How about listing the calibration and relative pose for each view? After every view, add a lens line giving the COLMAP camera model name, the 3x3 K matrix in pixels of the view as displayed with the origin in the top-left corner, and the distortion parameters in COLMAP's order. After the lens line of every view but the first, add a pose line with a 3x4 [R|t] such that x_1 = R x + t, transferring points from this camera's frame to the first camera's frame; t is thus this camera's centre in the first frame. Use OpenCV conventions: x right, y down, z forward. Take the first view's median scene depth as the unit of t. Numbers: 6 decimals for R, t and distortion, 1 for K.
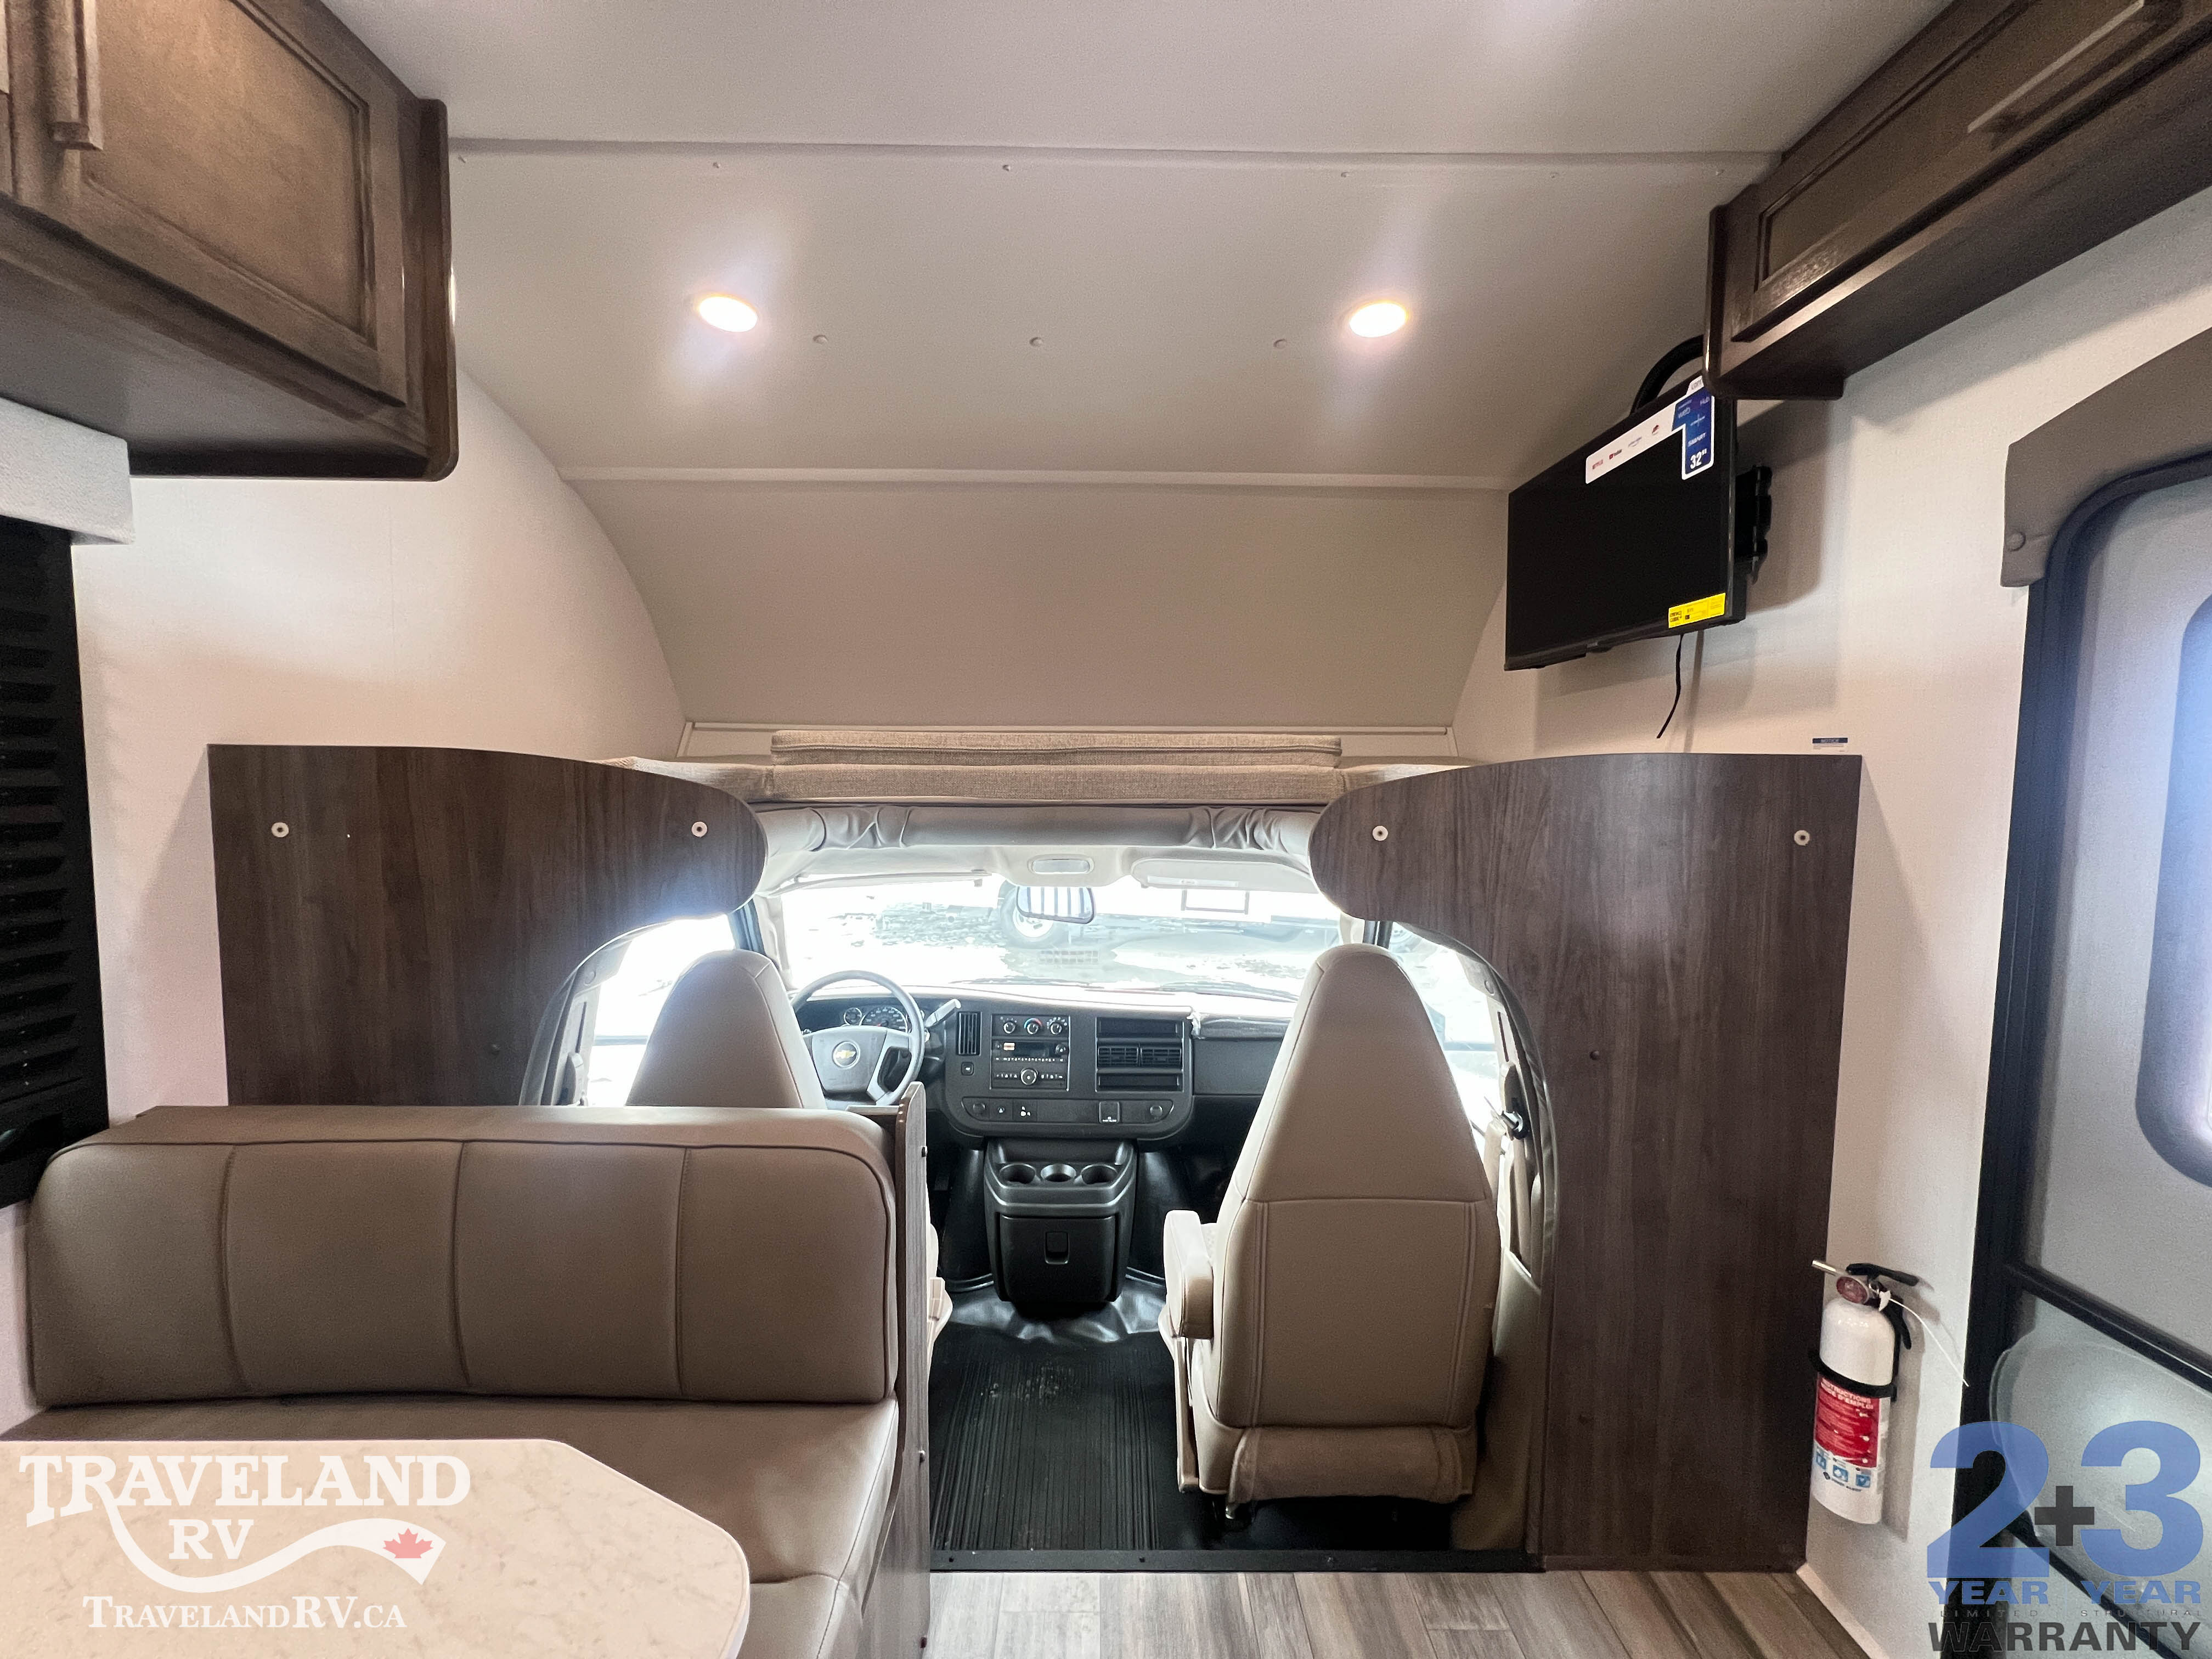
lens RADIAL K [[879.2, 0, 1101.2], [0, 879.2, 827.8], [0, 0, 1]] dist [-0.000367, 0.000202]
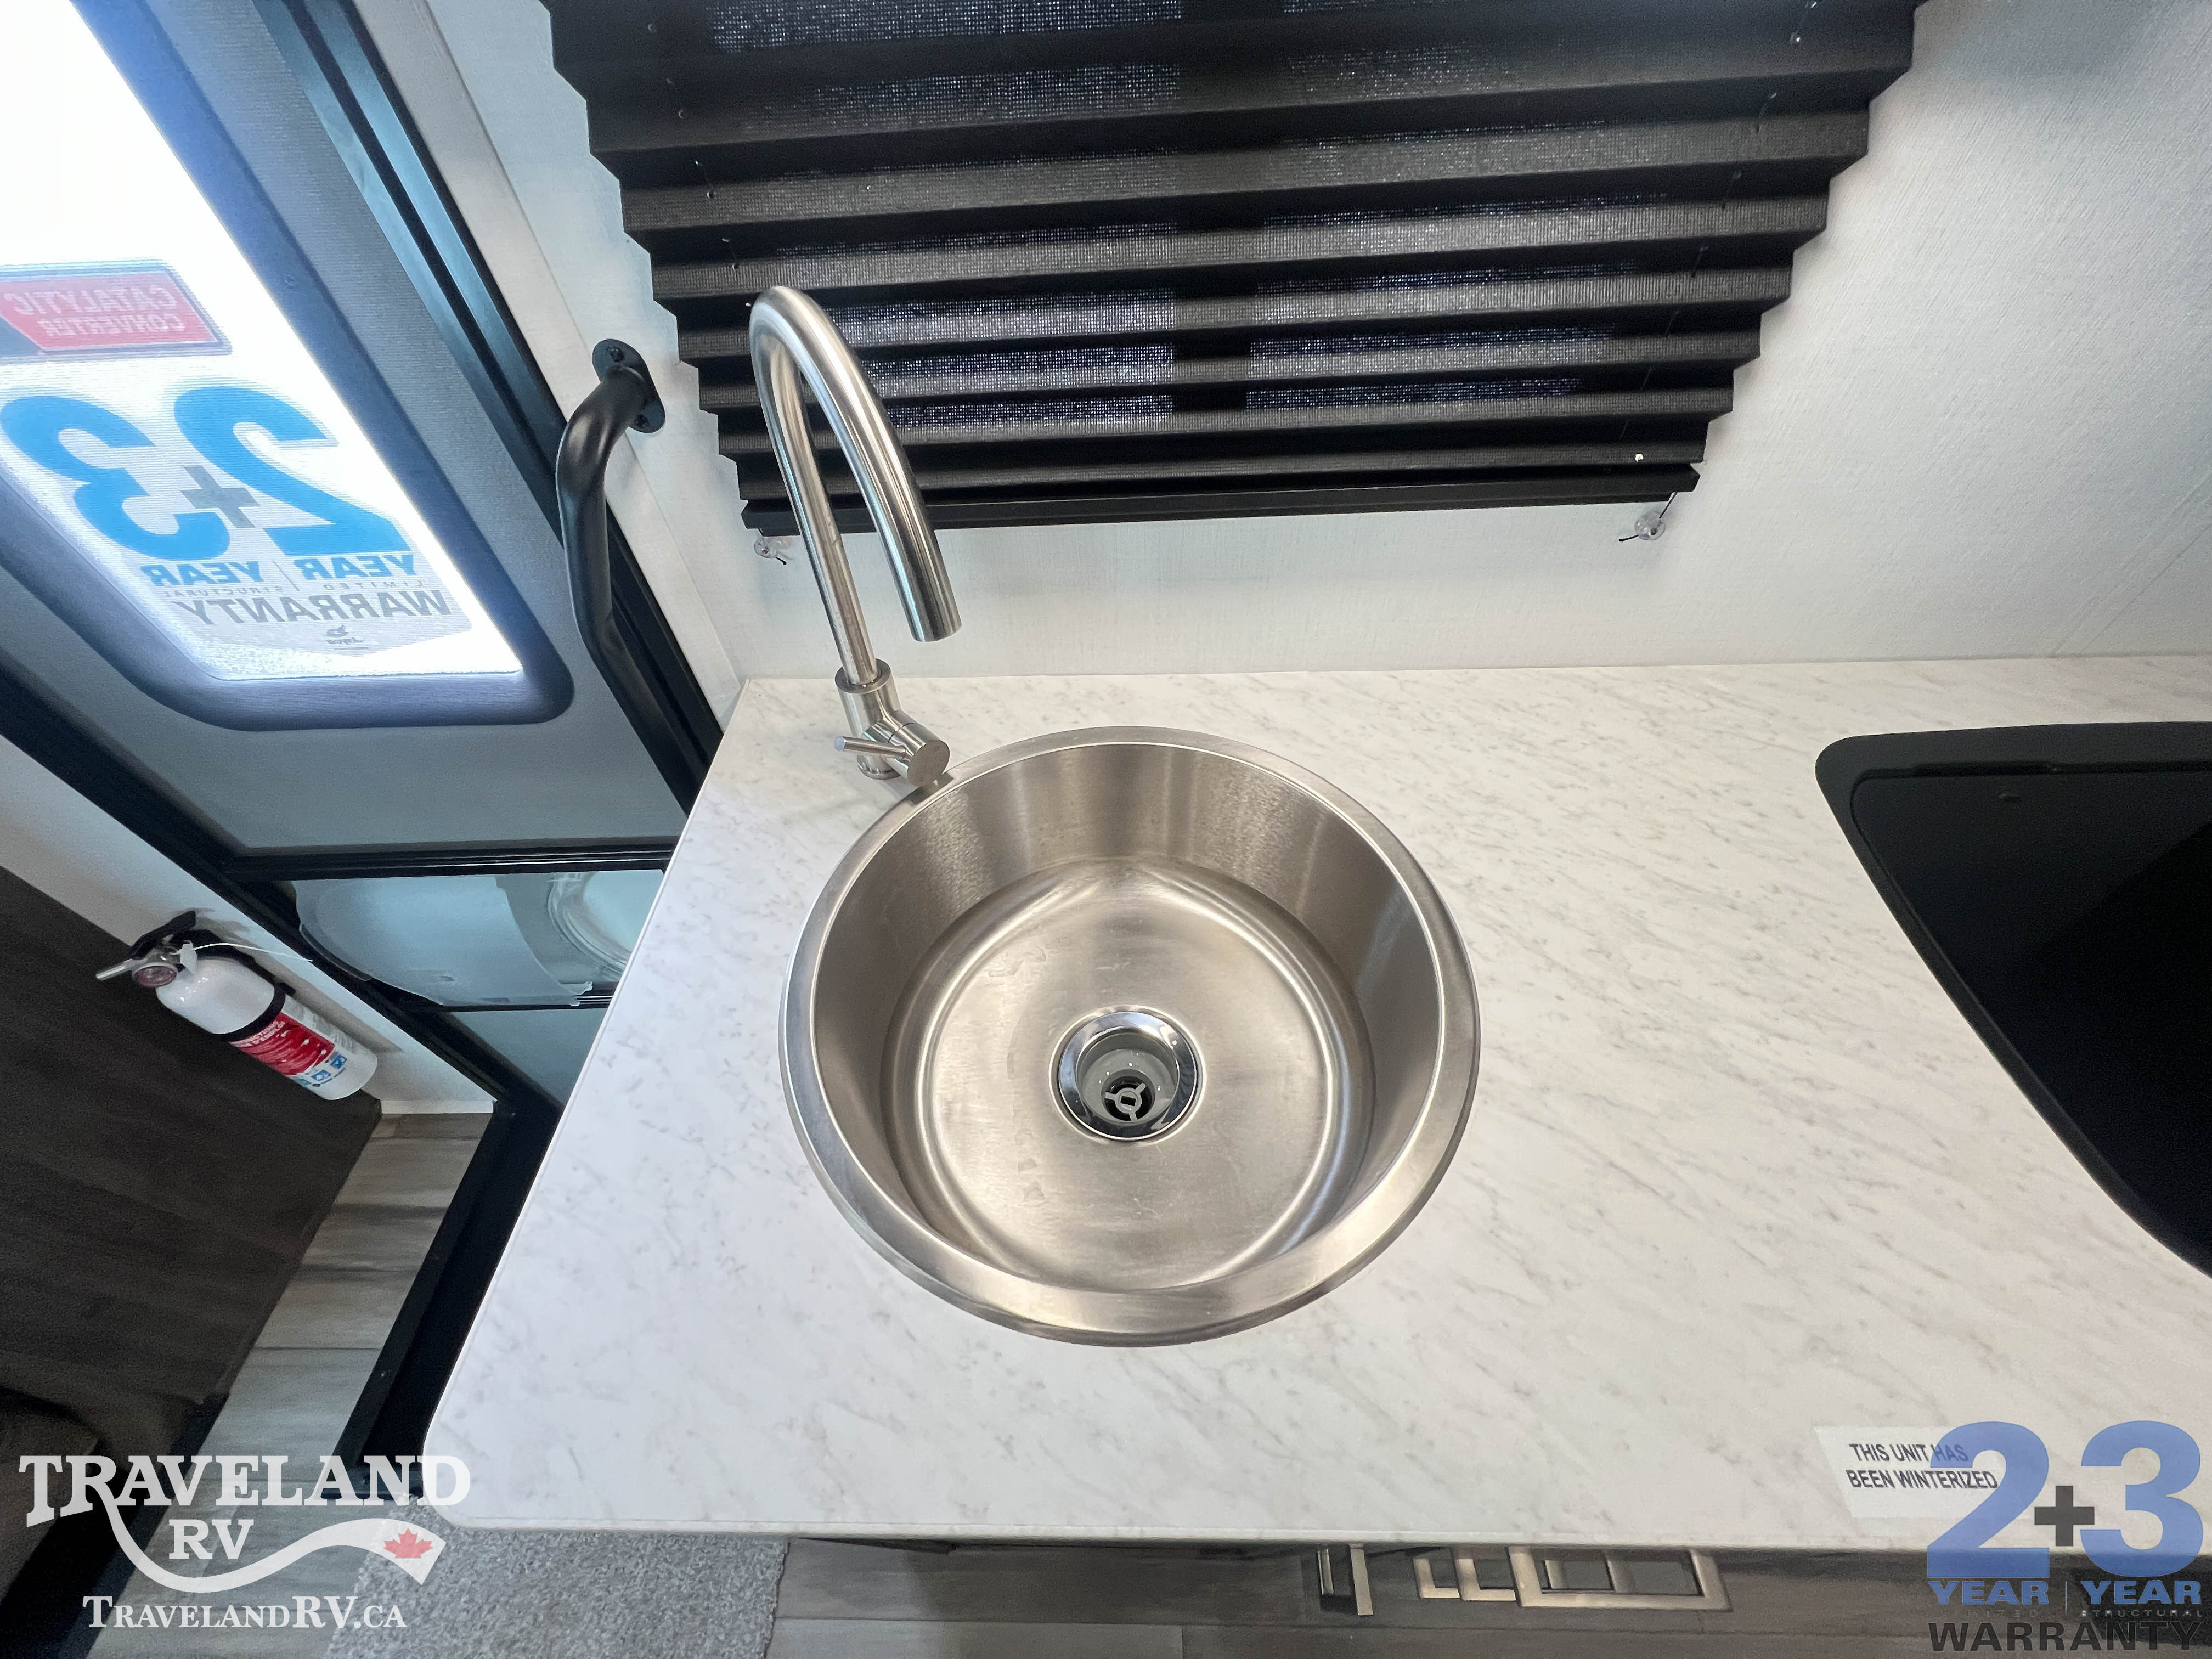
lens RADIAL K [[879.2, 0, 1096.6], [0, 879.2, 823.1], [0, 0, 1]] dist [-0.000367, 0.000202]
pose [[0.011437, -0.769924, 0.638033, 0.401465], [0.106372, 0.635391, 0.764829, -0.098827], [-0.994261, 0.059121, 0.089165, 0.027061]]
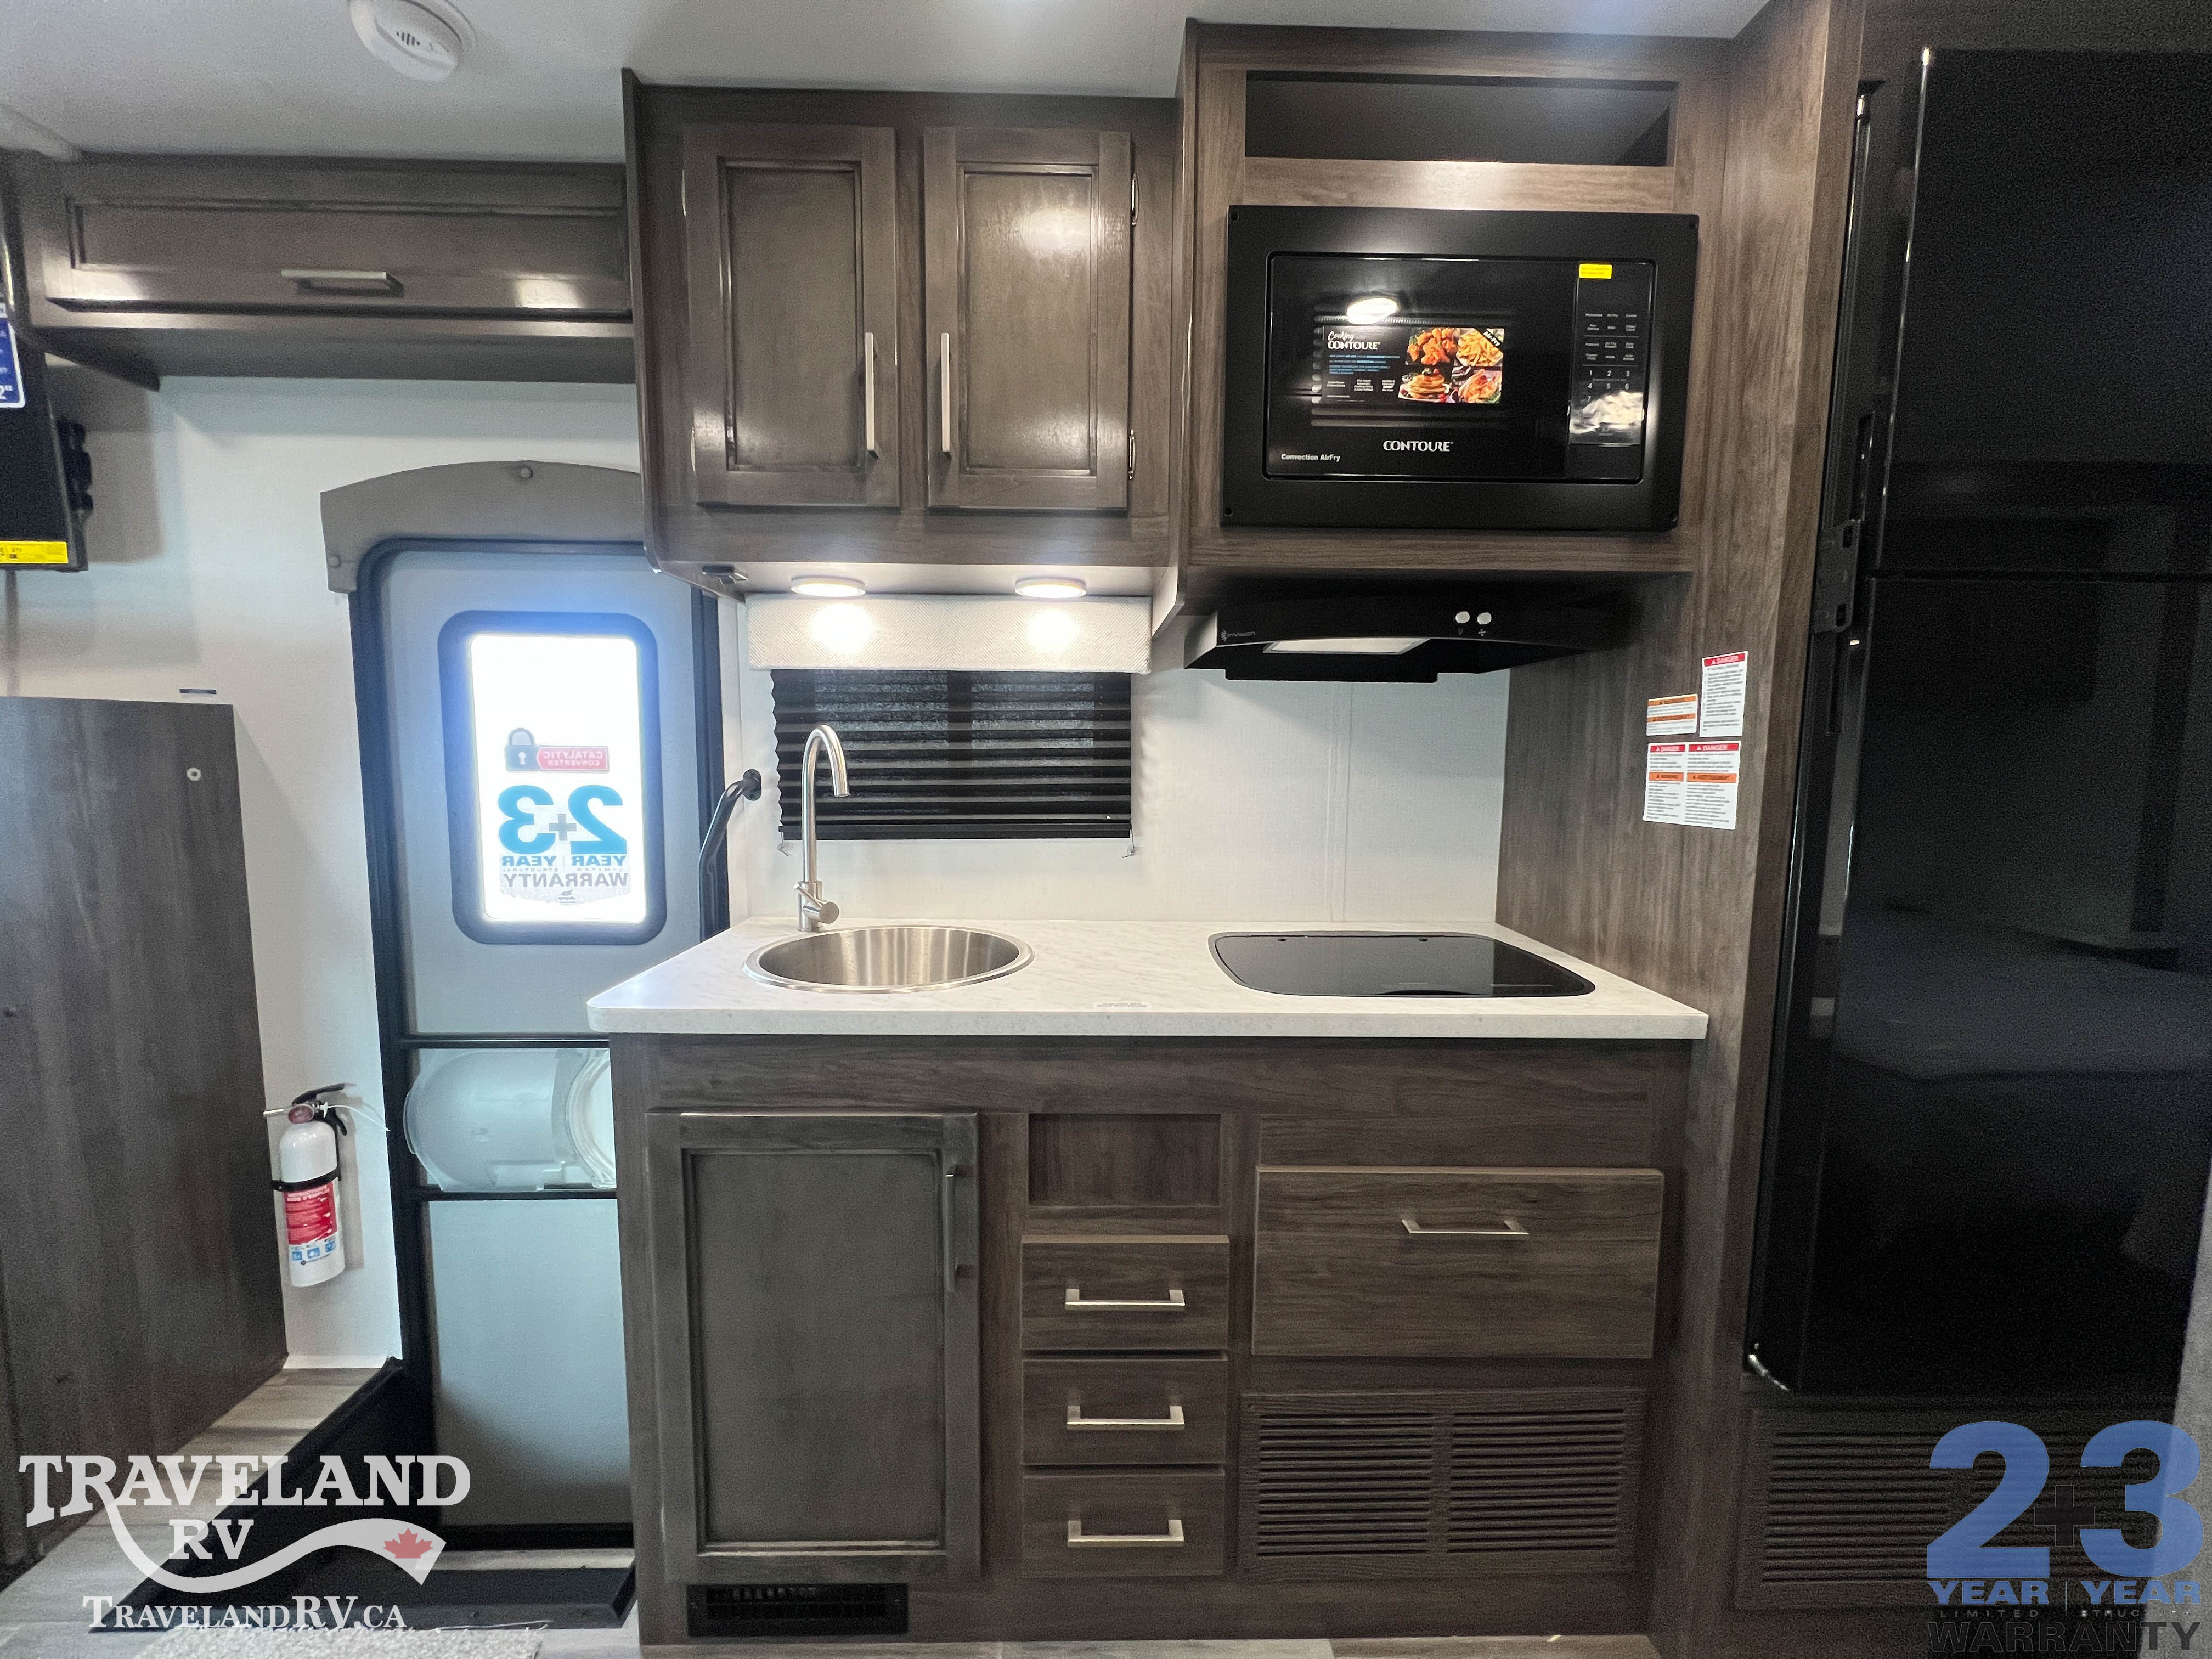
lens RADIAL K [[879.2, 0, 1105.1], [0, 879.2, 826.0], [0, 0, 1]] dist [-0.000367, 0.000202]
pose [[-0.017735, -0.109198, 0.993862, -0.385300], [0.057117, 0.992284, 0.110043, 0.019481], [-0.998210, 0.058718, -0.011362, -0.190682]]
